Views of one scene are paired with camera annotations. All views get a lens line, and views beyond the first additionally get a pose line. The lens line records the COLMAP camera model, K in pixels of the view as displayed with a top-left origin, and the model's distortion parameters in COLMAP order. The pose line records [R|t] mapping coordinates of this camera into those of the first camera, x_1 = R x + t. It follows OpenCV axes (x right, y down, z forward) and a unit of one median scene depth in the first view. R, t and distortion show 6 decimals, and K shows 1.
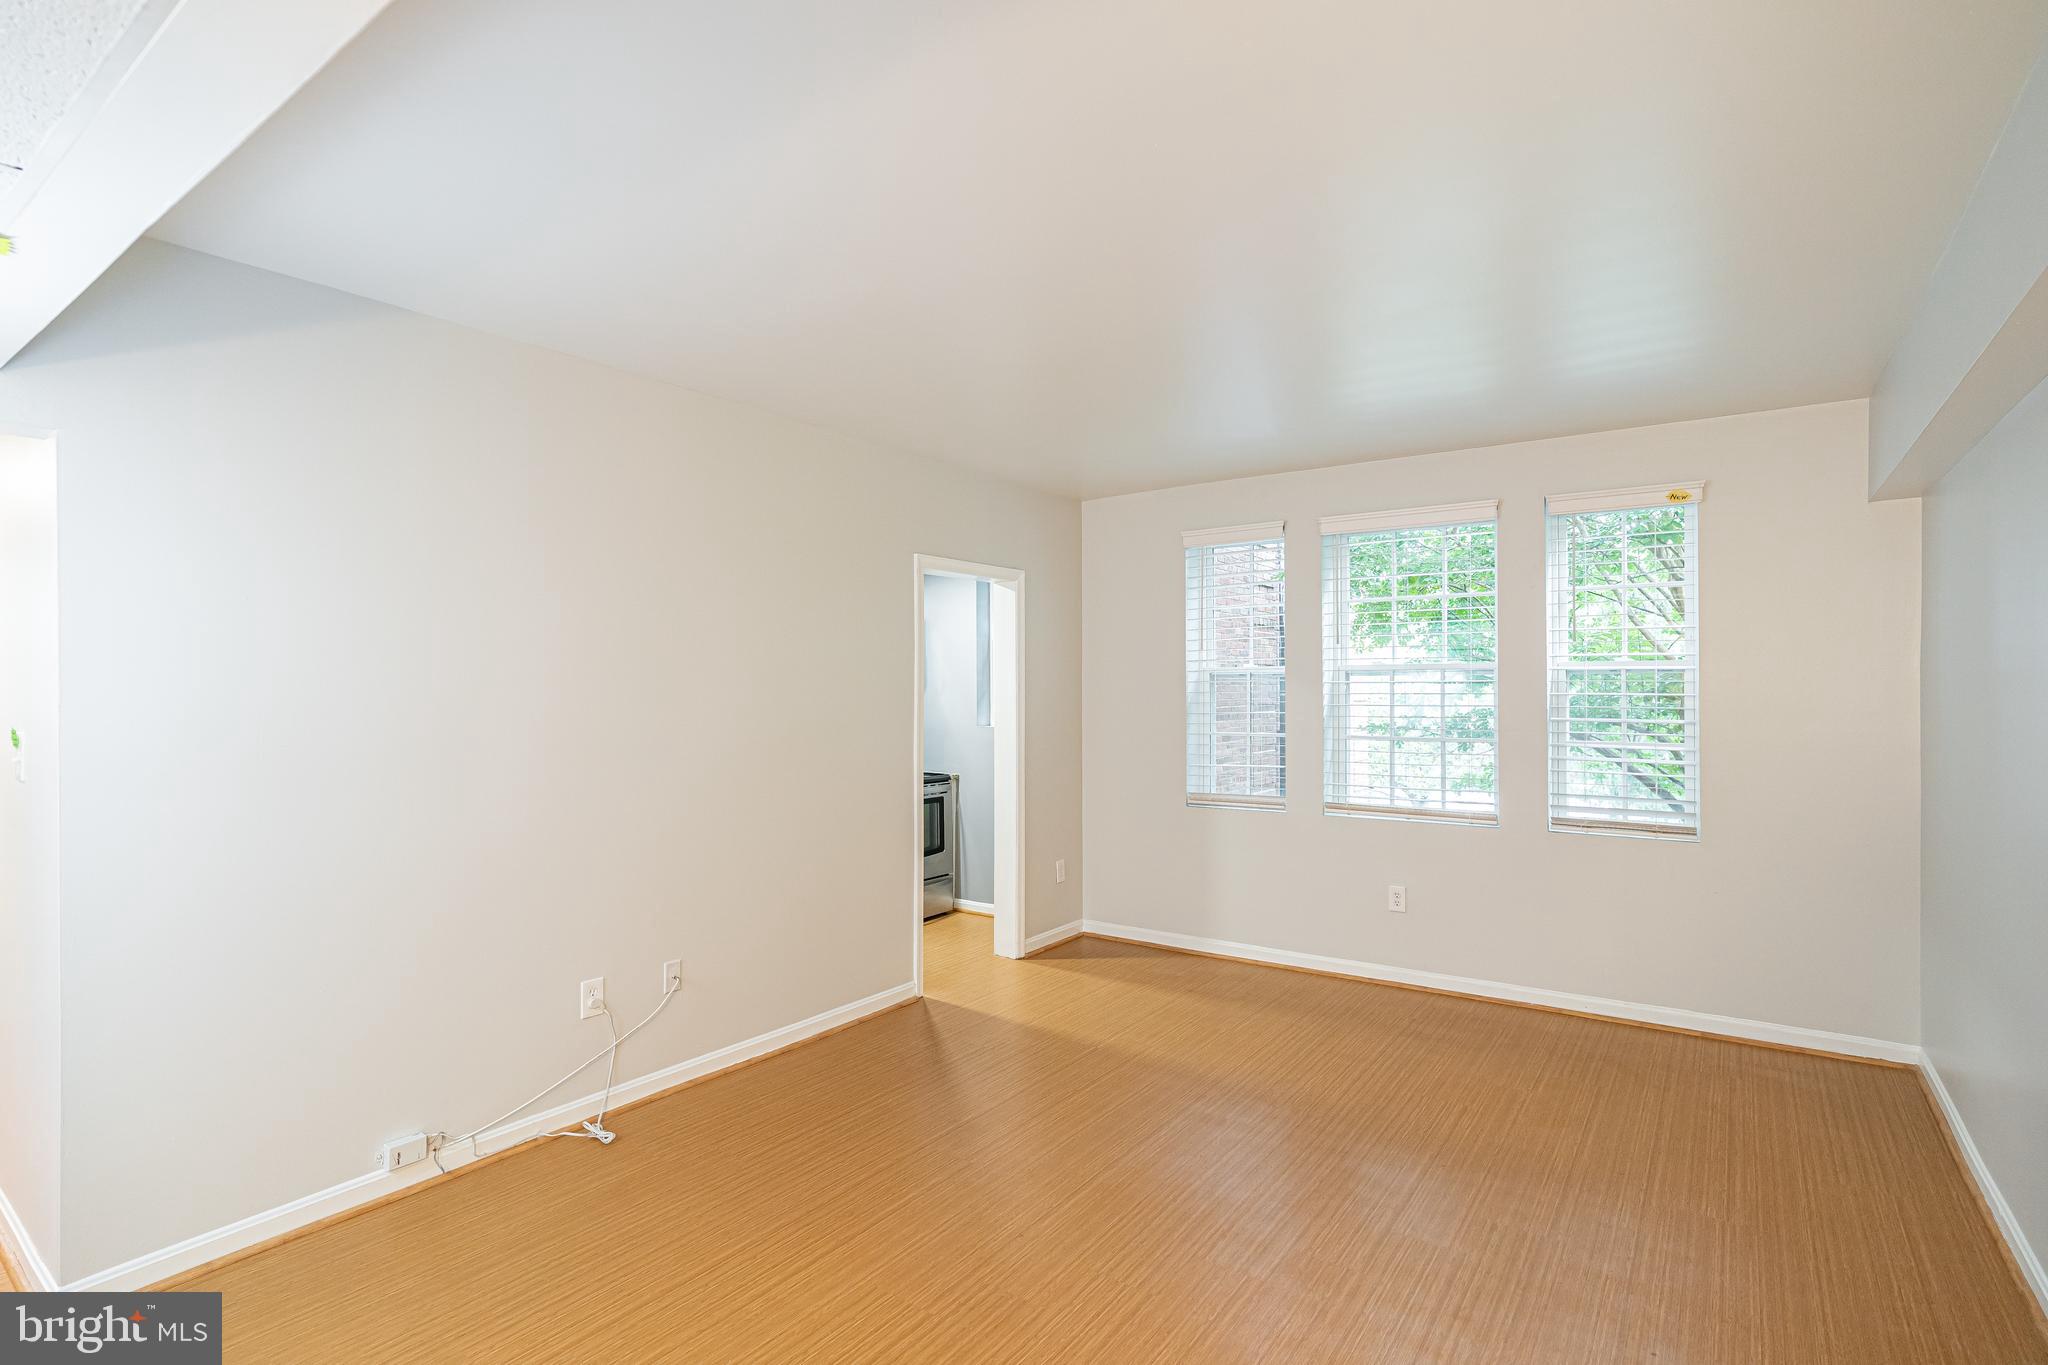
lens RADIAL K [[1034.4, 0, 1021.9], [0, 1034.4, 685.2], [0, 0, 1]] dist [-0.001894, 0.003023]
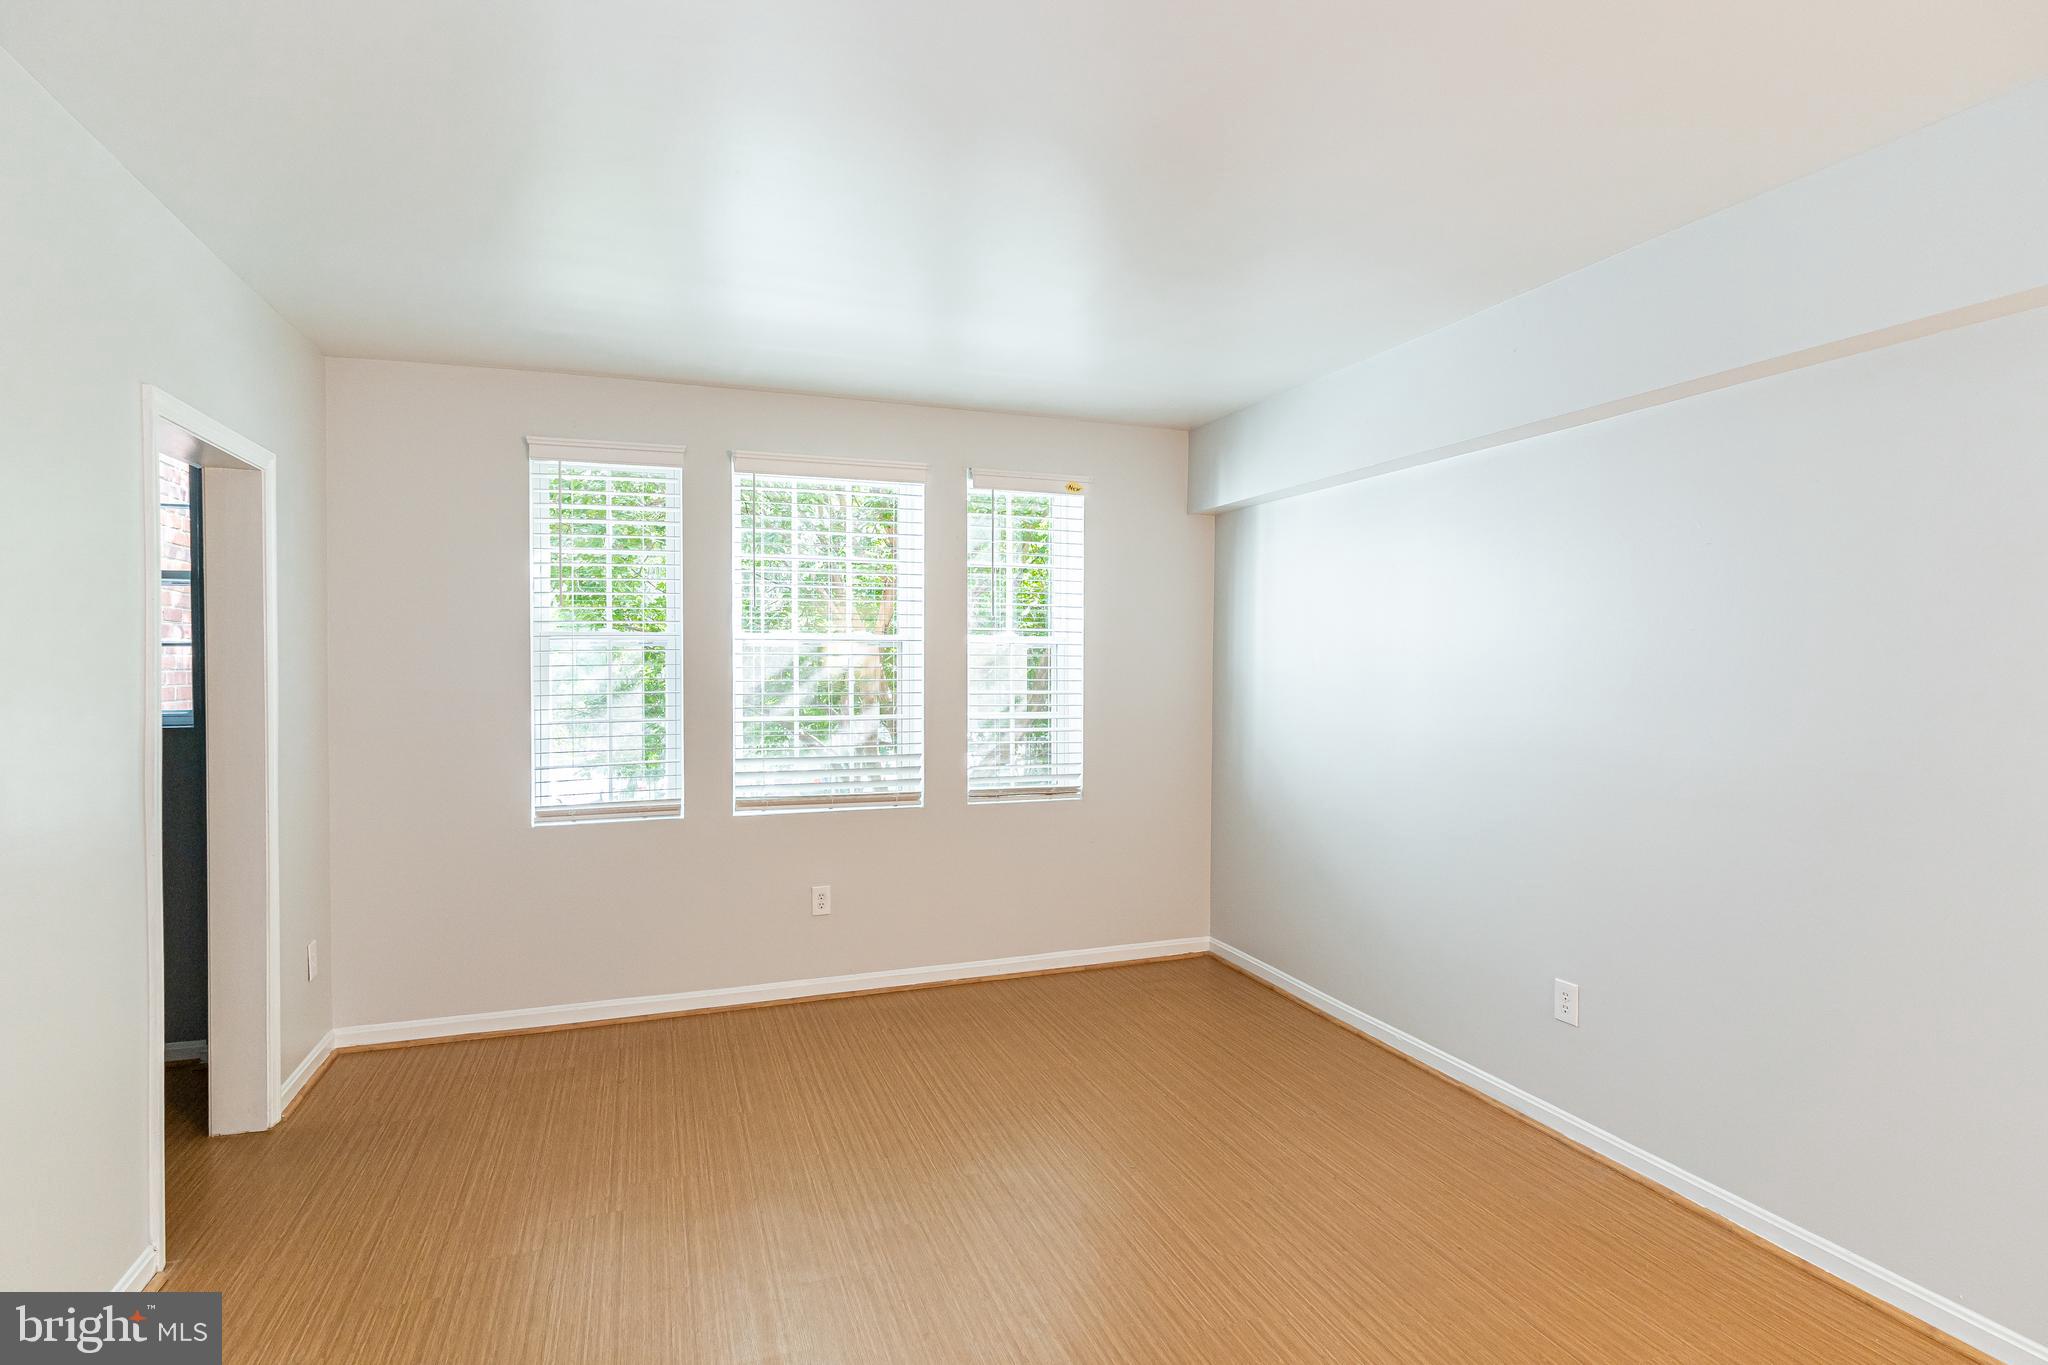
lens RADIAL K [[1034.4, 0, 1039.9], [0, 1034.4, 676.7], [0, 0, 1]] dist [-0.001894, 0.003023]
pose [[0.555133, -0.012905, 0.831661, -0.273172], [-0.006721, 0.999777, 0.020000, -0.003211], [-0.831734, -0.016693, 0.554923, 0.370399]]
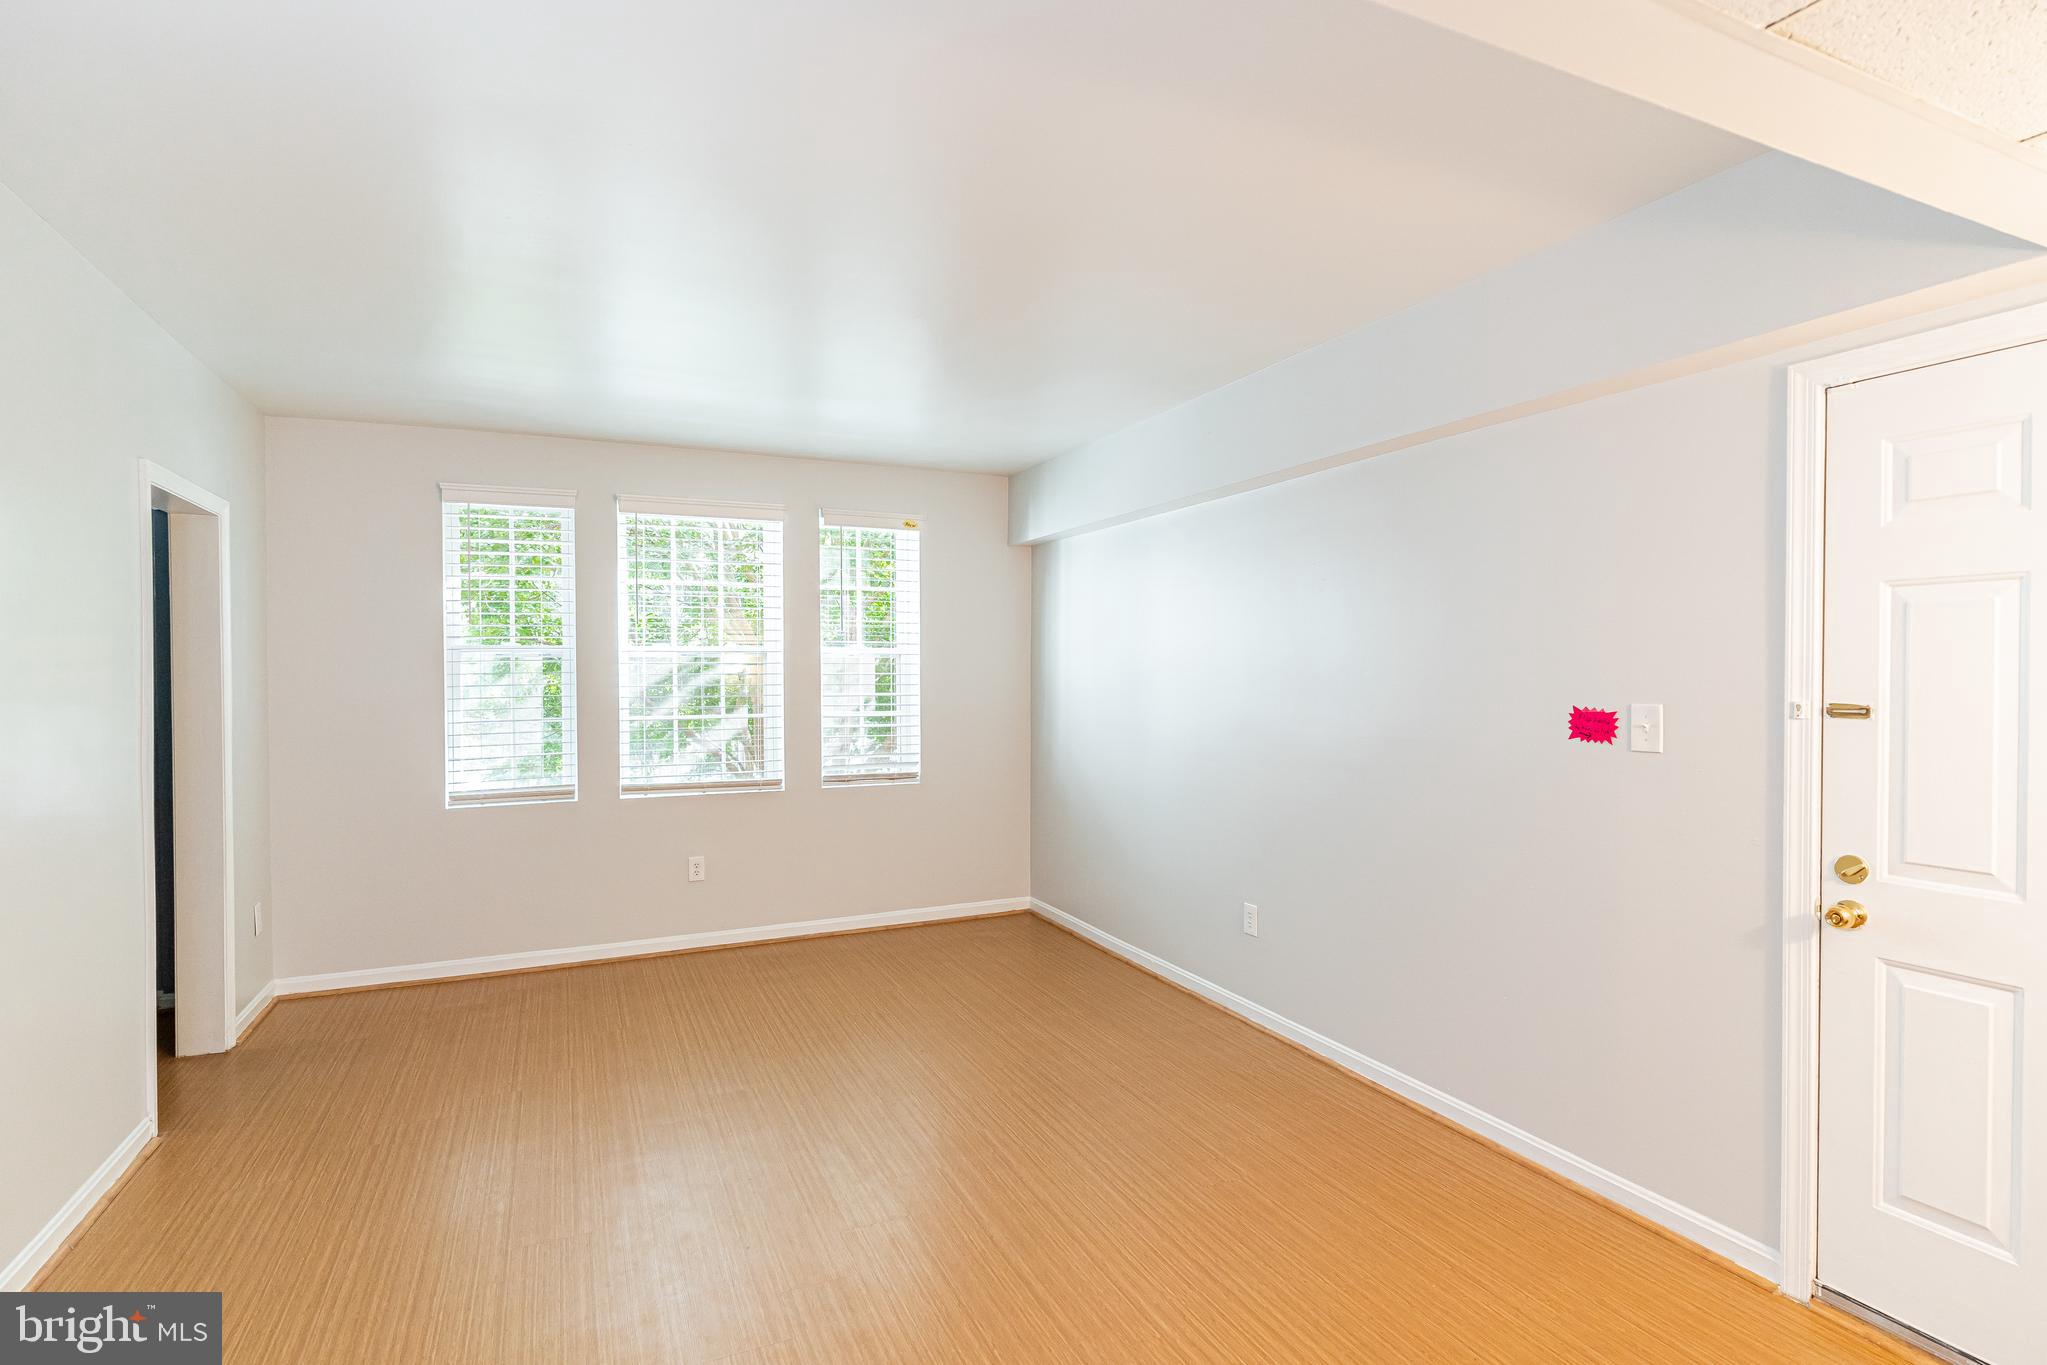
lens RADIAL K [[980.9, 0, 1010.4], [0, 980.9, 683.2], [0, 0, 1]] dist [0.001832, -0.000907]
pose [[0.495974, -0.013939, 0.868225, -0.357236], [-0.001154, 0.999860, 0.016712, -0.000285], [-0.868337, -0.009291, 0.495888, 0.233303]]
